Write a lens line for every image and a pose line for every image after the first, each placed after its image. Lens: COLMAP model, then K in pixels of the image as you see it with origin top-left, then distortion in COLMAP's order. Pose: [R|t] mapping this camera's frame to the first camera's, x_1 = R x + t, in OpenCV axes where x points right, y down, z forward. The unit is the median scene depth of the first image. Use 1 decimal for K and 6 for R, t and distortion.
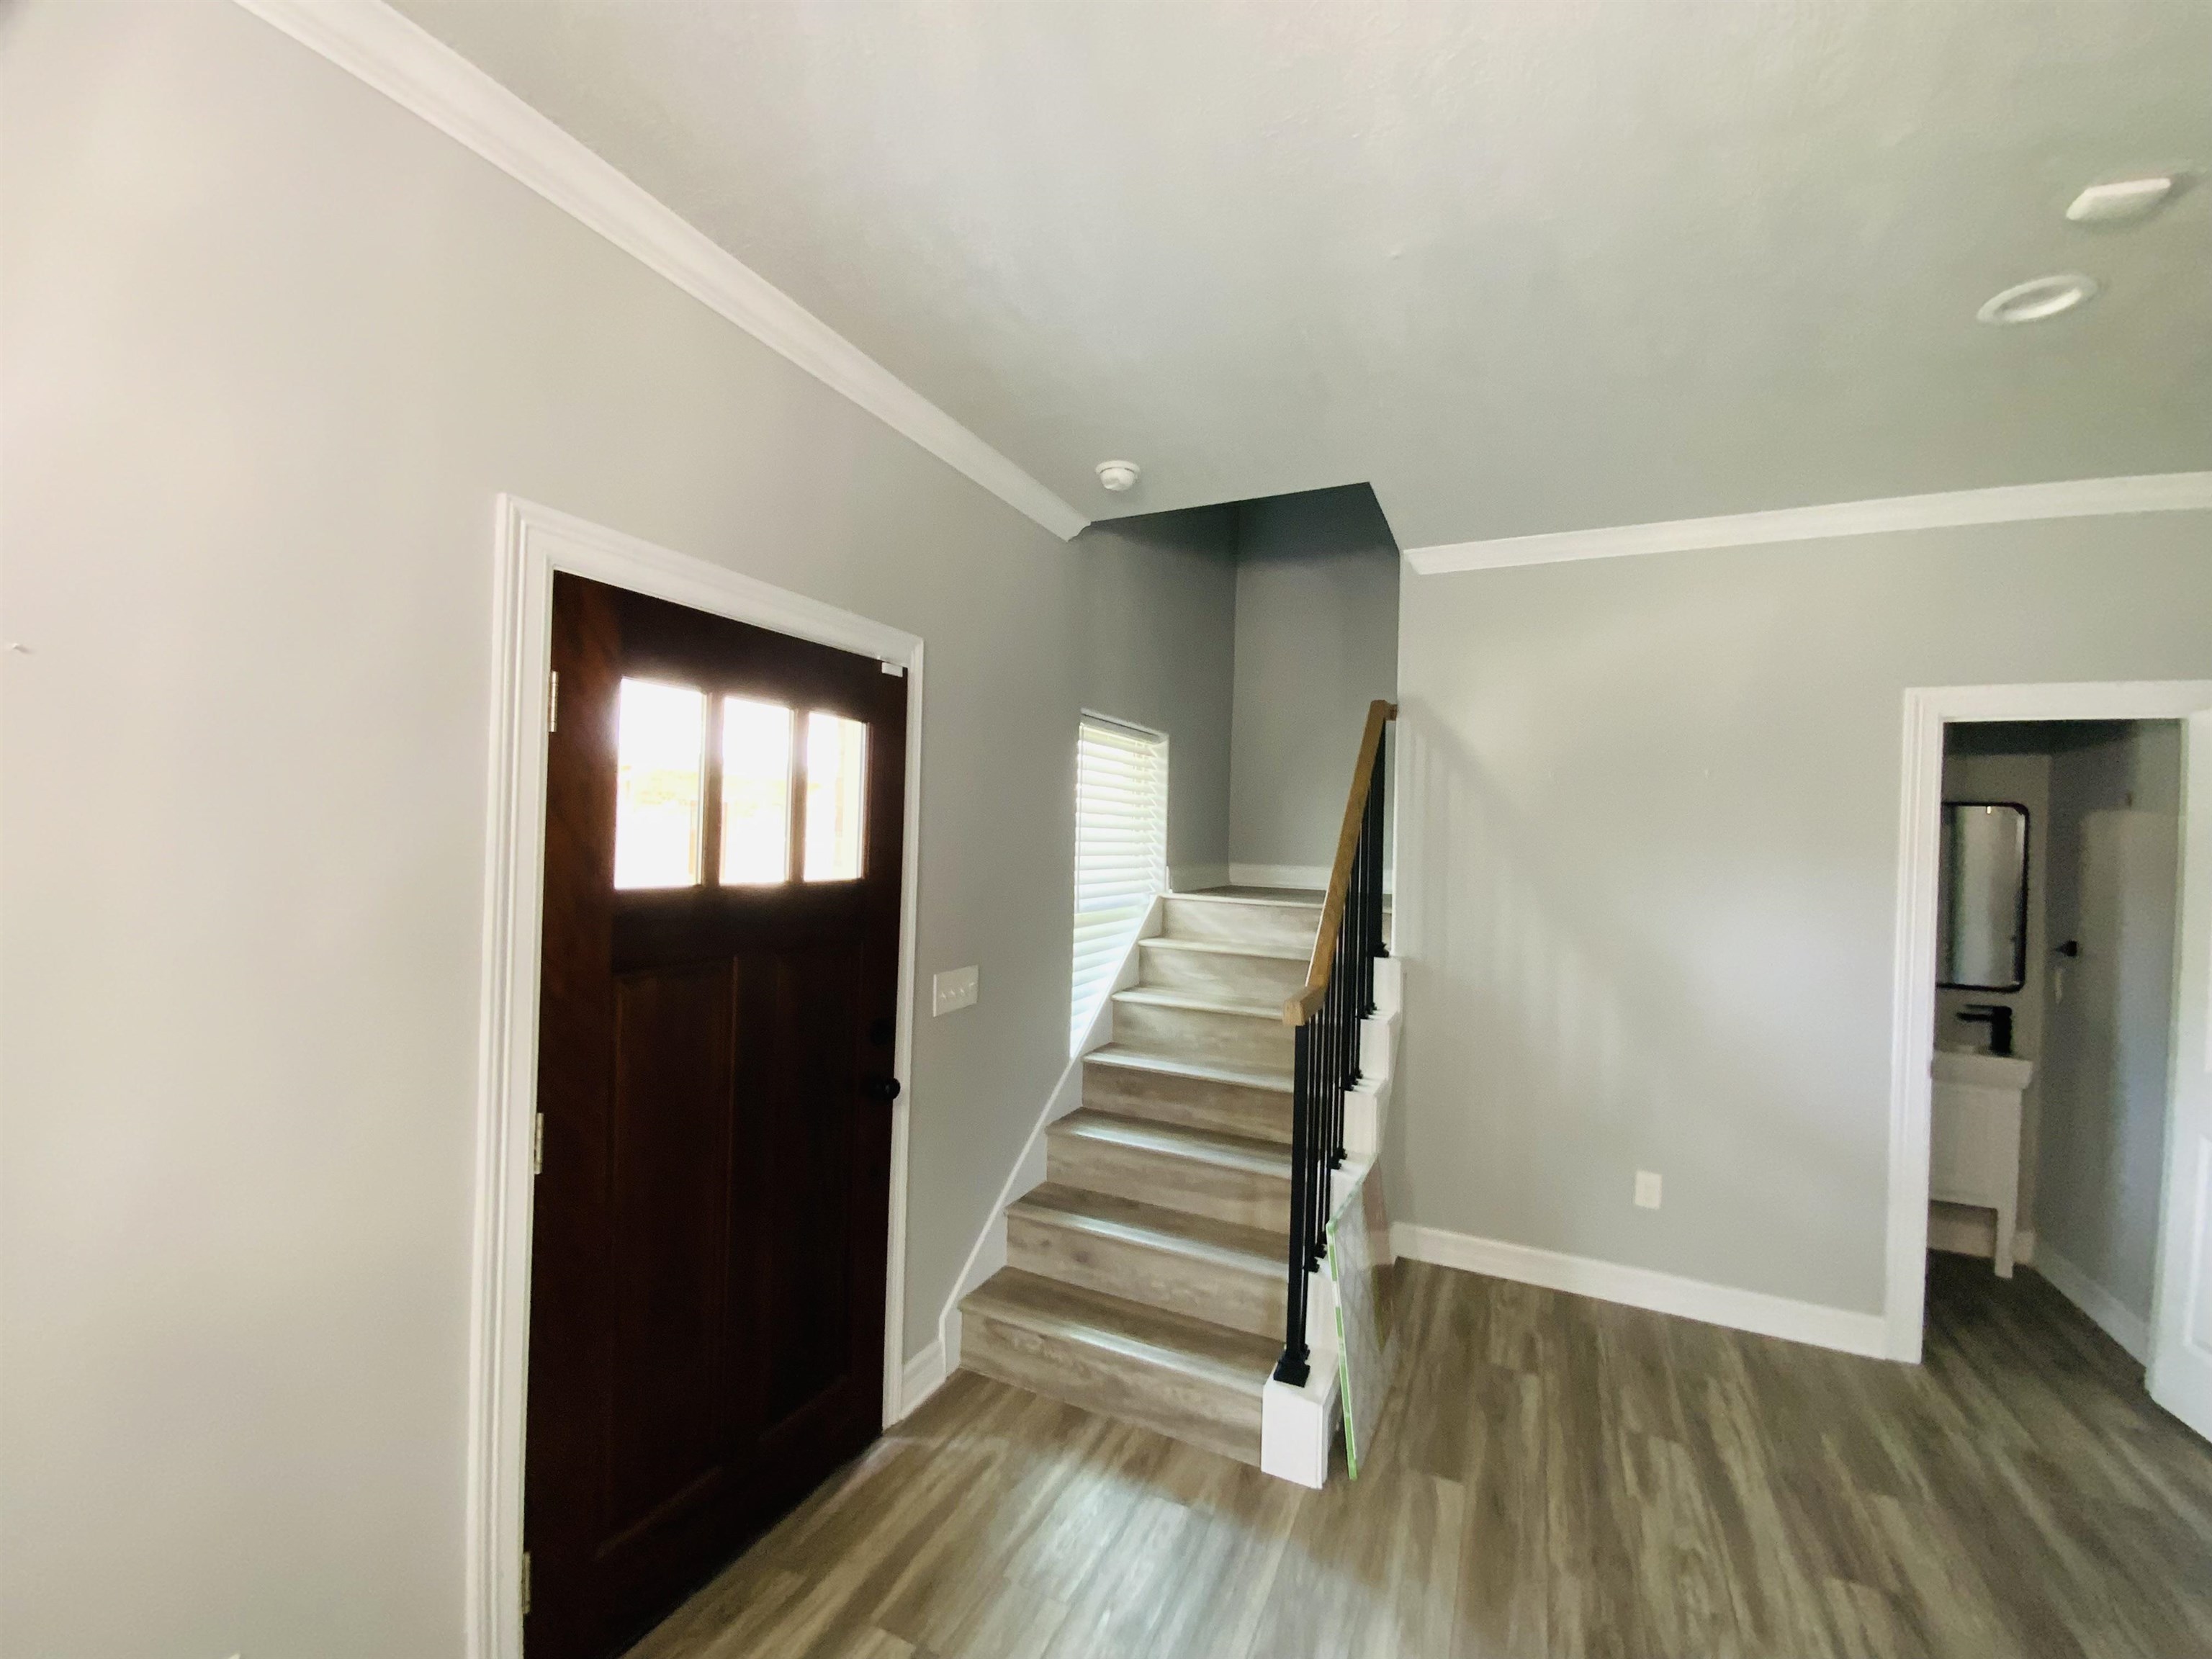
lens RADIAL K [[891.2, 0, 1098.6], [0, 891.2, 831.1], [0, 0, 1]] dist [-0.016777, -0.002193]
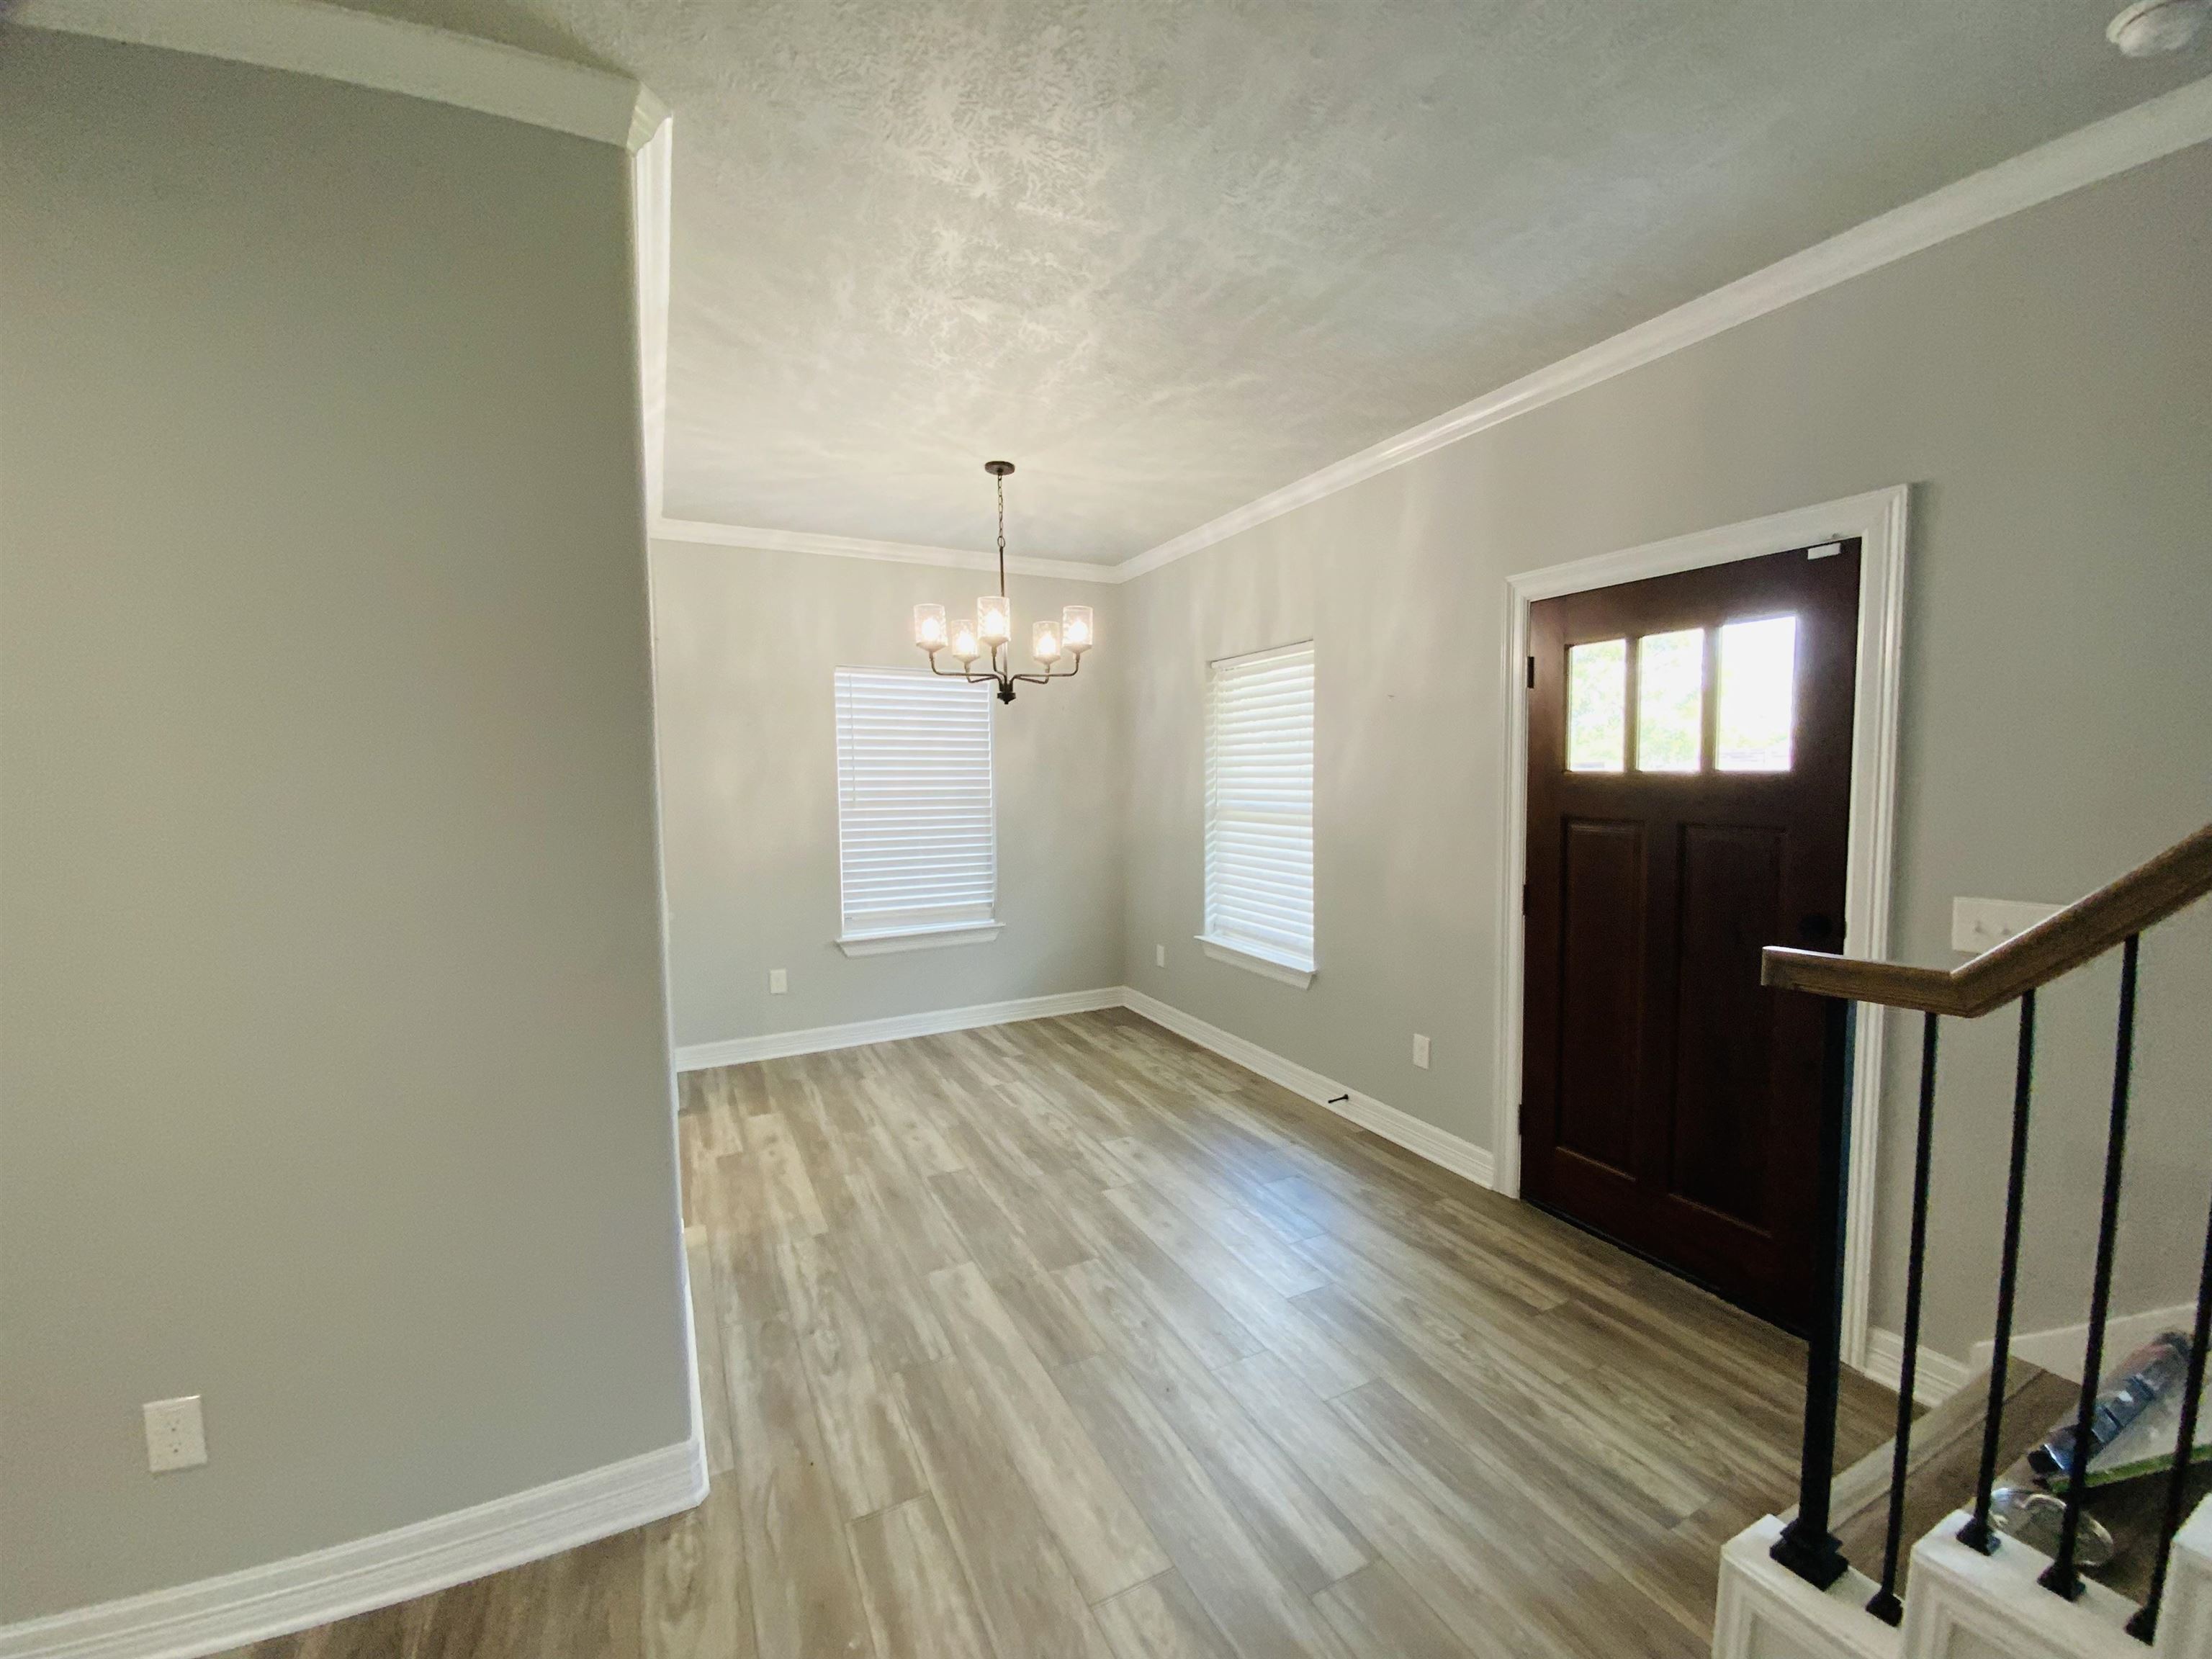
lens RADIAL K [[891.2, 0, 1096.2], [0, 891.2, 832.6], [0, 0, 1]] dist [-0.016777, -0.002193]
pose [[-0.615363, 0.045653, -0.786921, 0.689598], [0.007818, 0.998626, 0.051822, 0.043825], [0.788205, 0.025737, -0.614874, 0.675568]]
